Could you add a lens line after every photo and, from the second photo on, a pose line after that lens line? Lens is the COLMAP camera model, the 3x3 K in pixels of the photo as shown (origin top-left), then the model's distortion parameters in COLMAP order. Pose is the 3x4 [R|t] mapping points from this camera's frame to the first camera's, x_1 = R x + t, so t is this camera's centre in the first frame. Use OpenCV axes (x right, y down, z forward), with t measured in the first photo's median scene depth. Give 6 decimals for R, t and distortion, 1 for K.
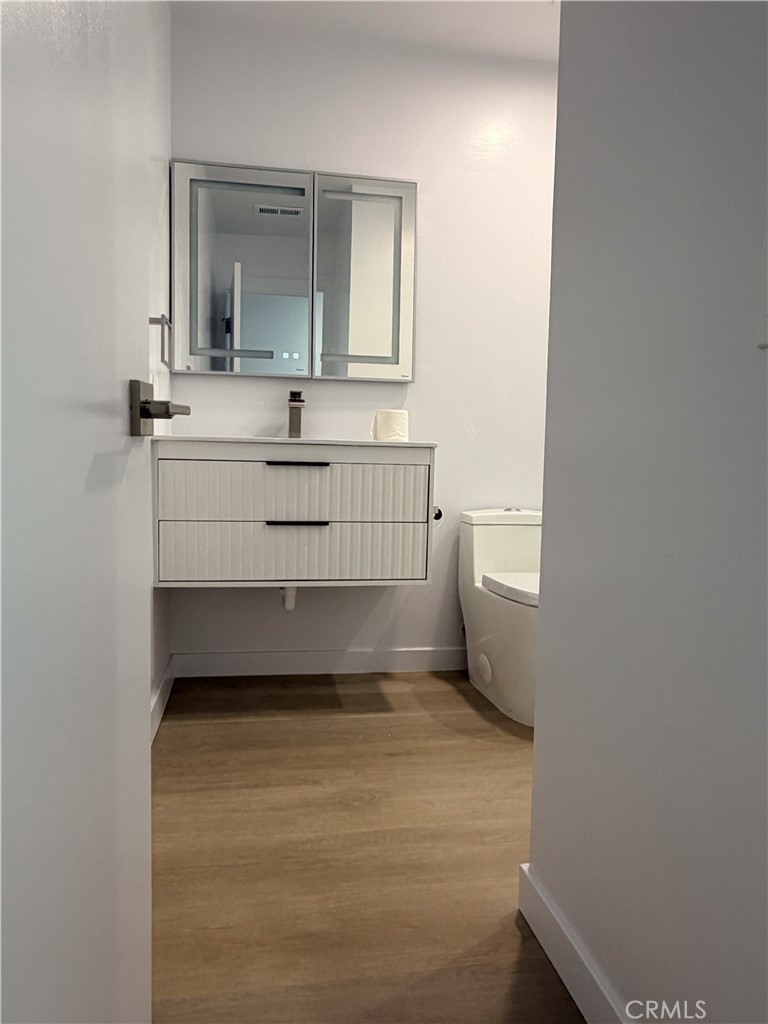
lens RADIAL K [[687.1, 0, 384.0], [0, 687.1, 512.0], [0, 0, 1]] dist [0.021871, -0.000576]
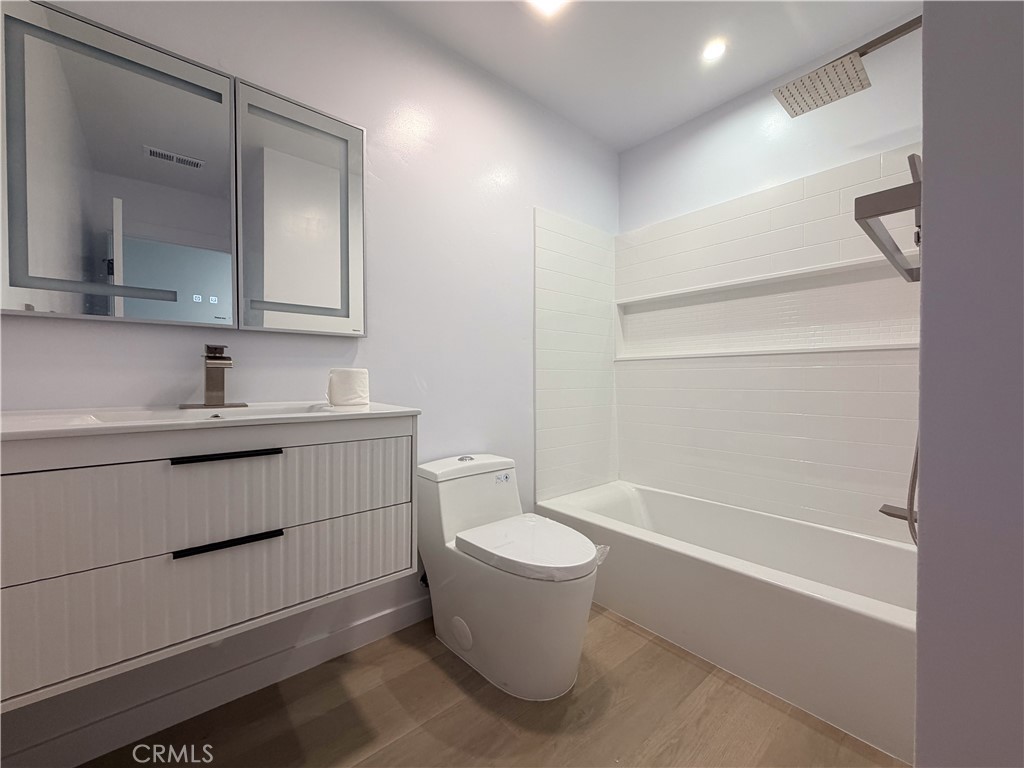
lens RADIAL K [[409.0, 0, 507.2], [0, 409.0, 385.0], [0, 0, 1]] dist [0.000806, -0.000051]
pose [[0.861479, -0.032081, 0.506778, -0.079250], [0.060984, 0.997315, -0.040535, -0.091973], [-0.504117, 0.065826, 0.861123, 0.439007]]
